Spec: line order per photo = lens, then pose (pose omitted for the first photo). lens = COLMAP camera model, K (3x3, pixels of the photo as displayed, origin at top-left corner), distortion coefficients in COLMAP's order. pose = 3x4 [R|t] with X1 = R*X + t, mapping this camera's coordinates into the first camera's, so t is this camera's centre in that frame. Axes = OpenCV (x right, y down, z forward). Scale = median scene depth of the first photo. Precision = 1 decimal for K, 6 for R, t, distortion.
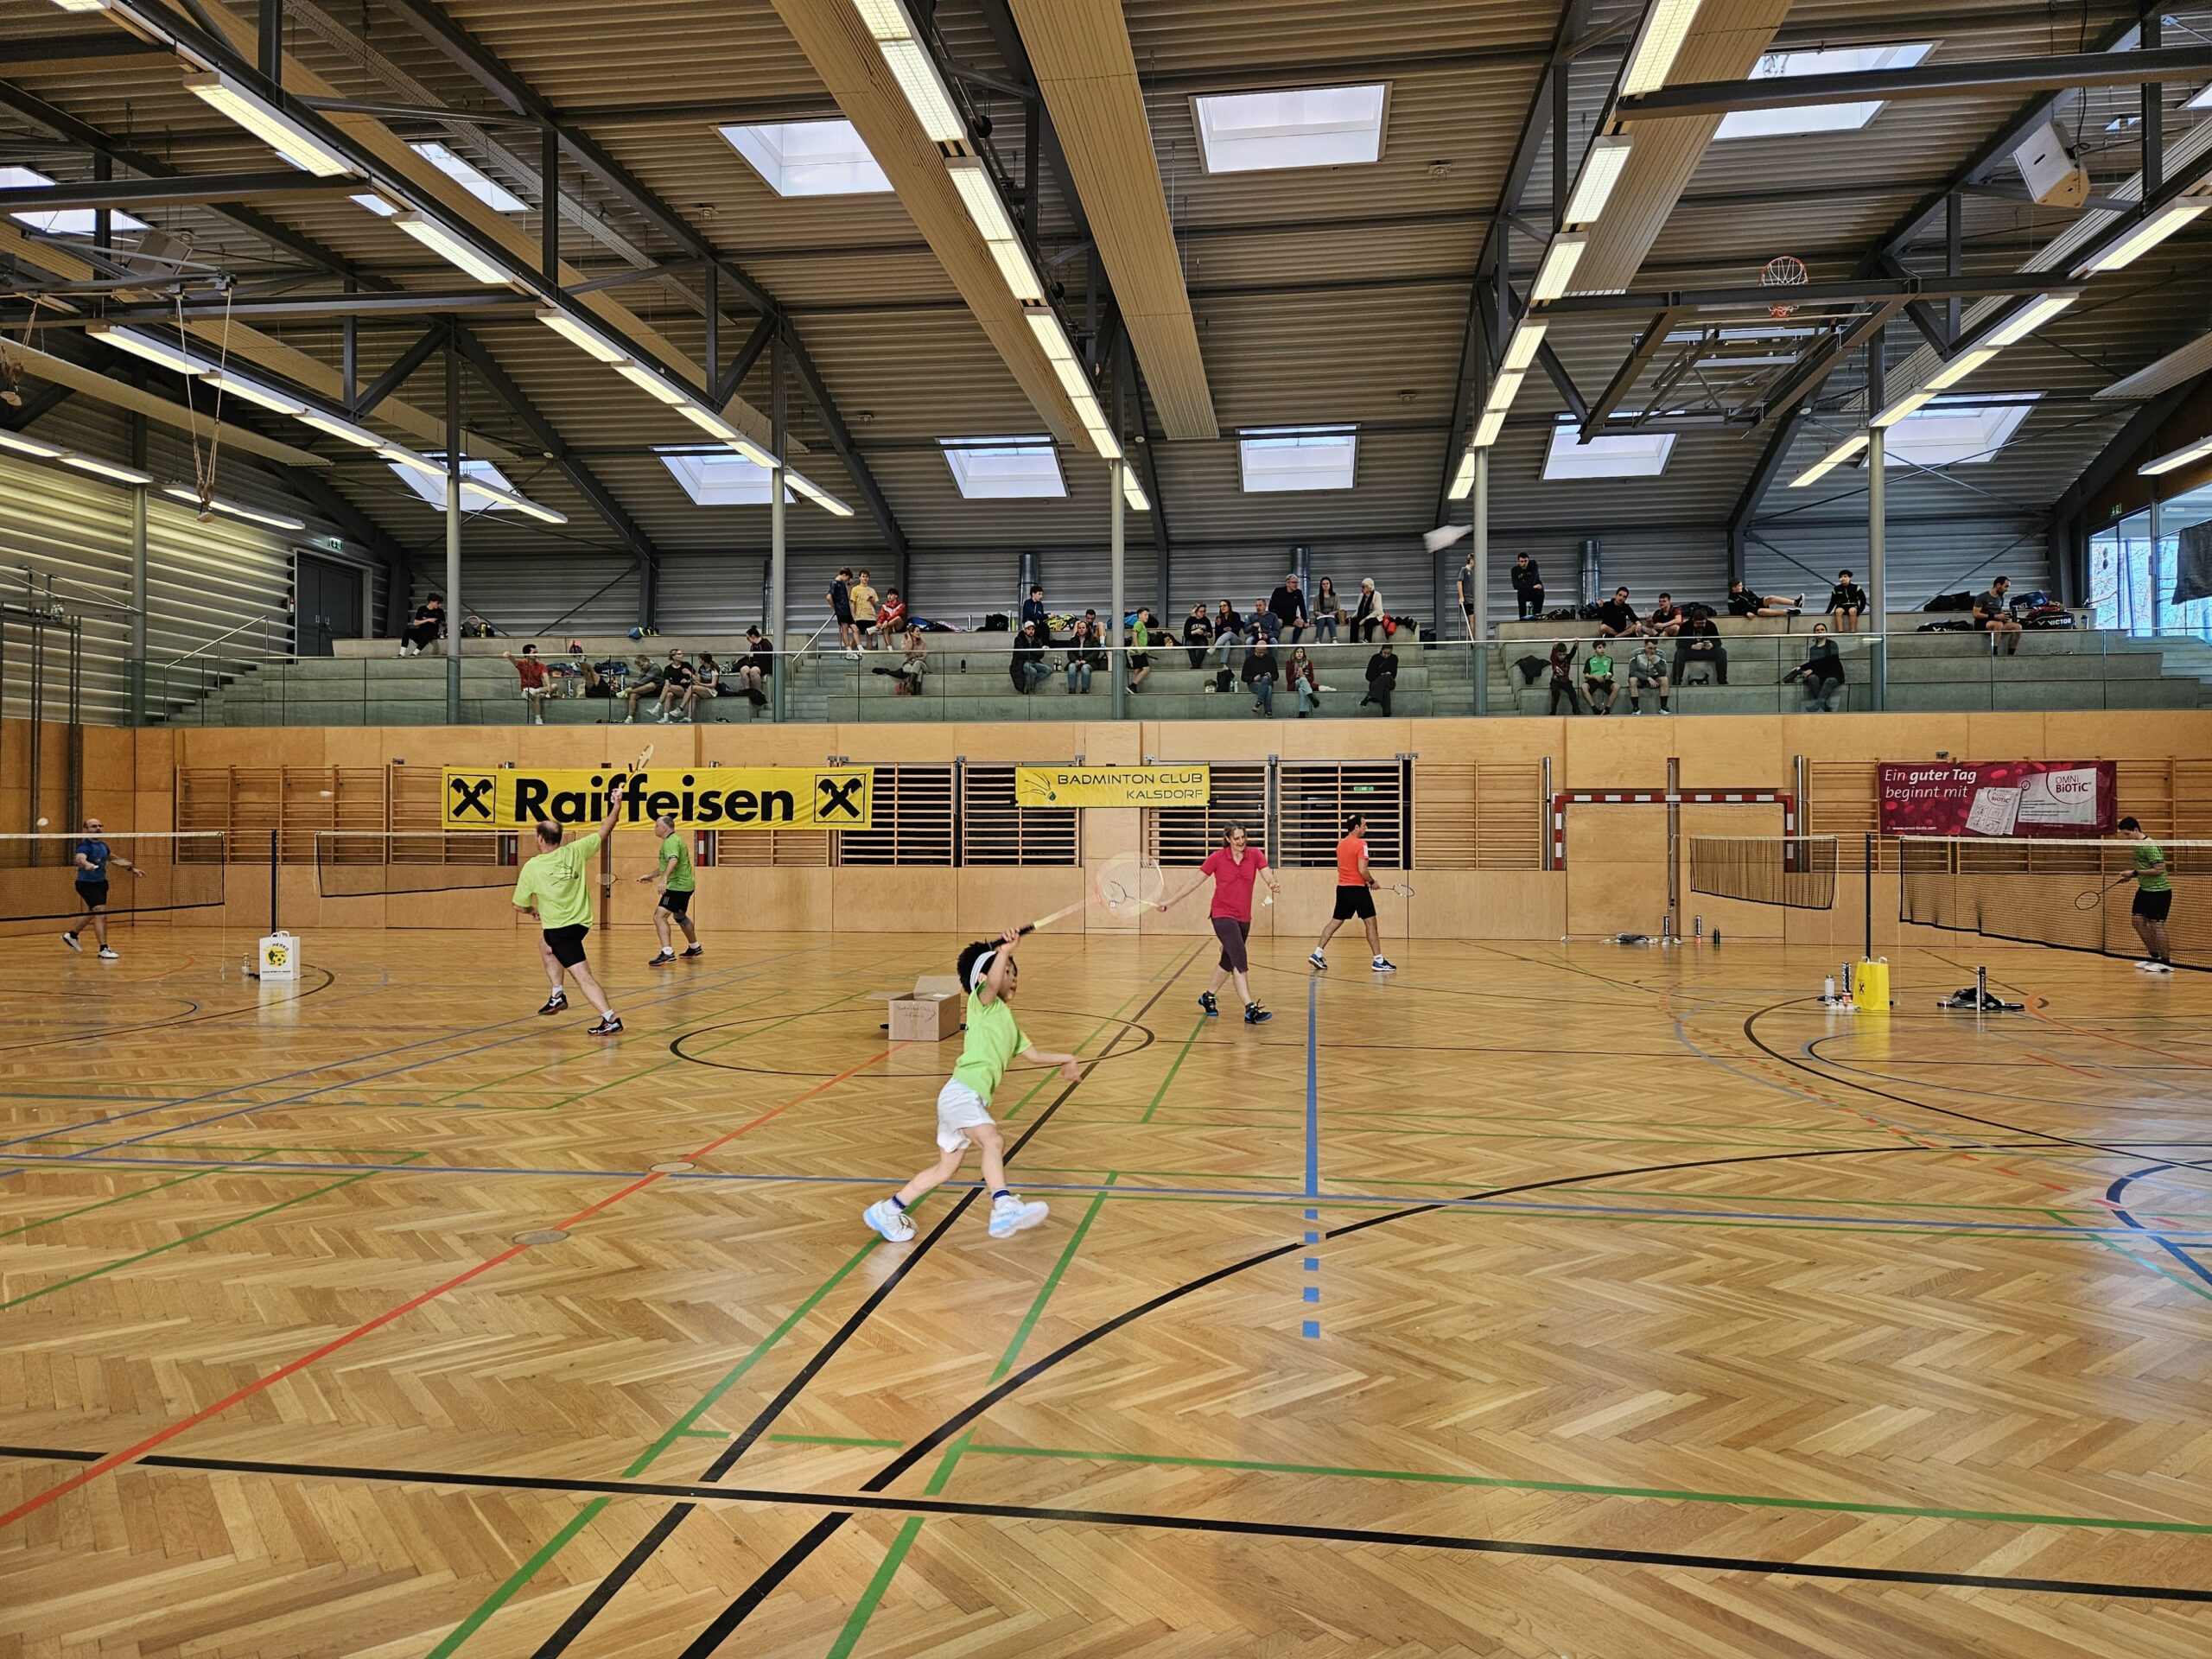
lens RADIAL K [[1469.5, 0, 1099.3], [0, 1469.5, 807.1], [0, 0, 1]] dist [0.074913, -0.060049]
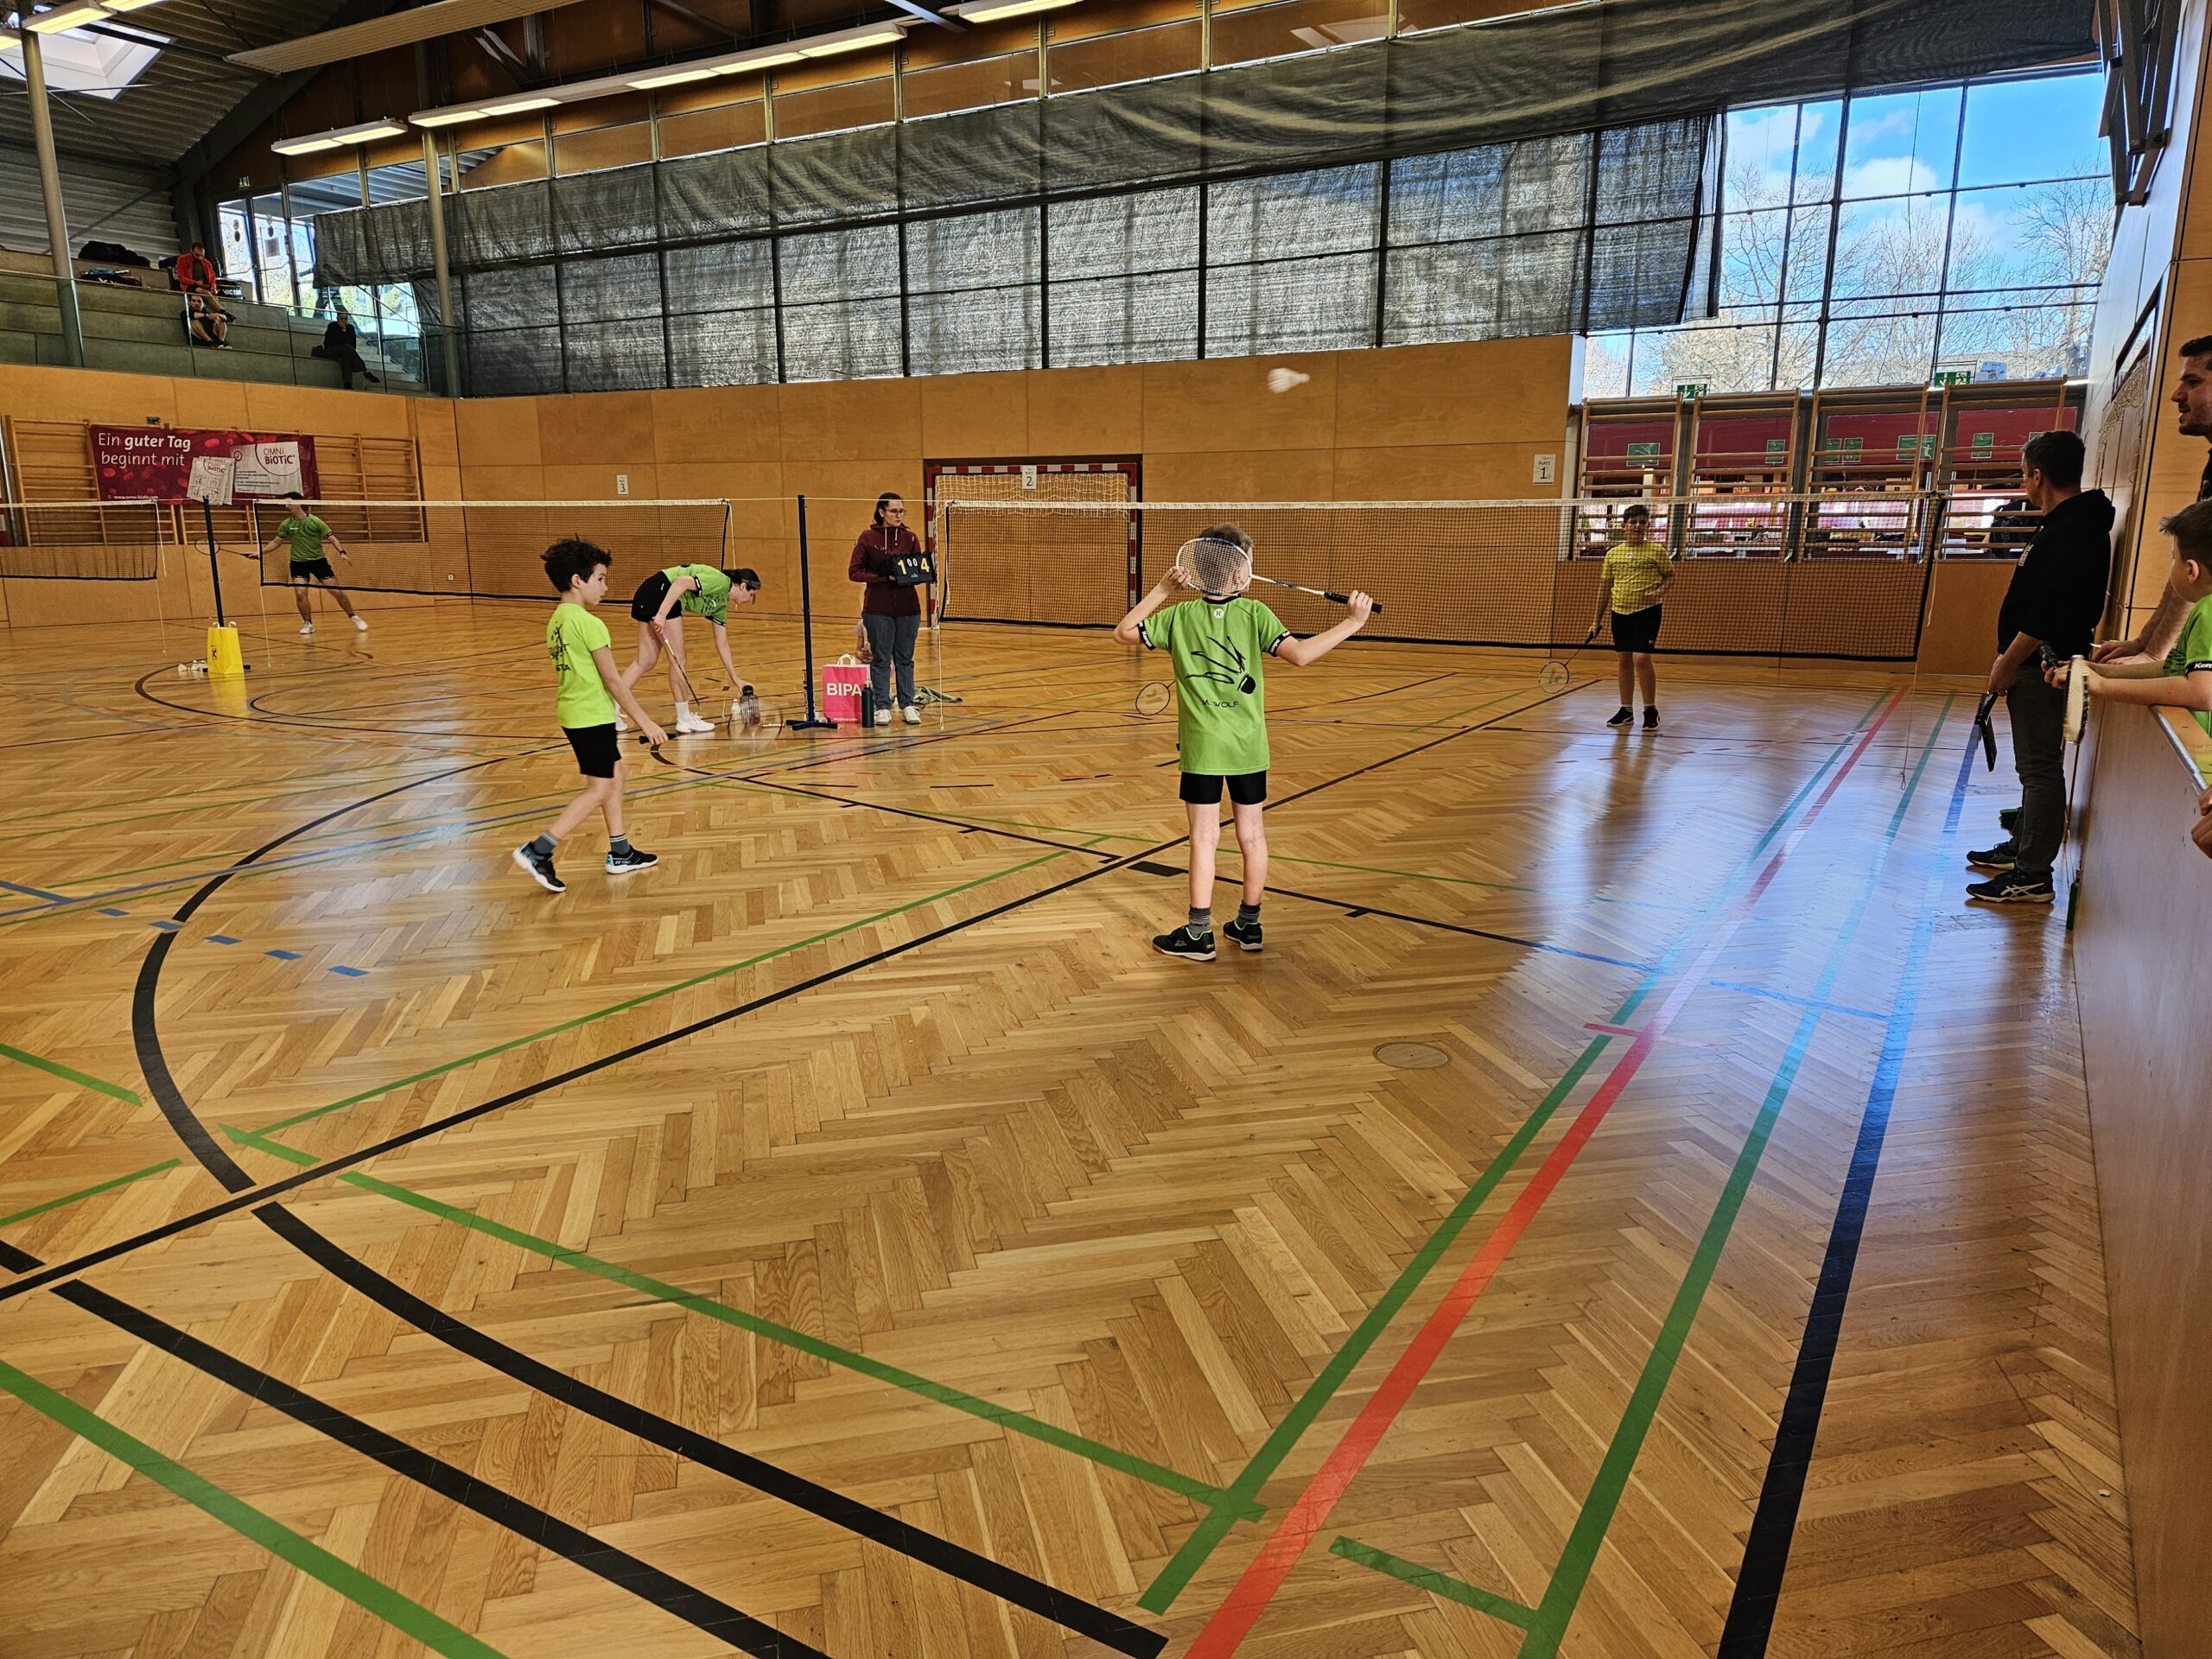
lens RADIAL K [[1469.5, 0, 1120.2], [0, 1469.5, 823.9], [0, 0, 1]] dist [0.074913, -0.060049]
pose [[0.382756, -0.186476, 0.904834, -0.122384], [-0.016528, 0.977878, 0.208522, 0.007570], [-0.923702, -0.094768, 0.371207, 0.032798]]
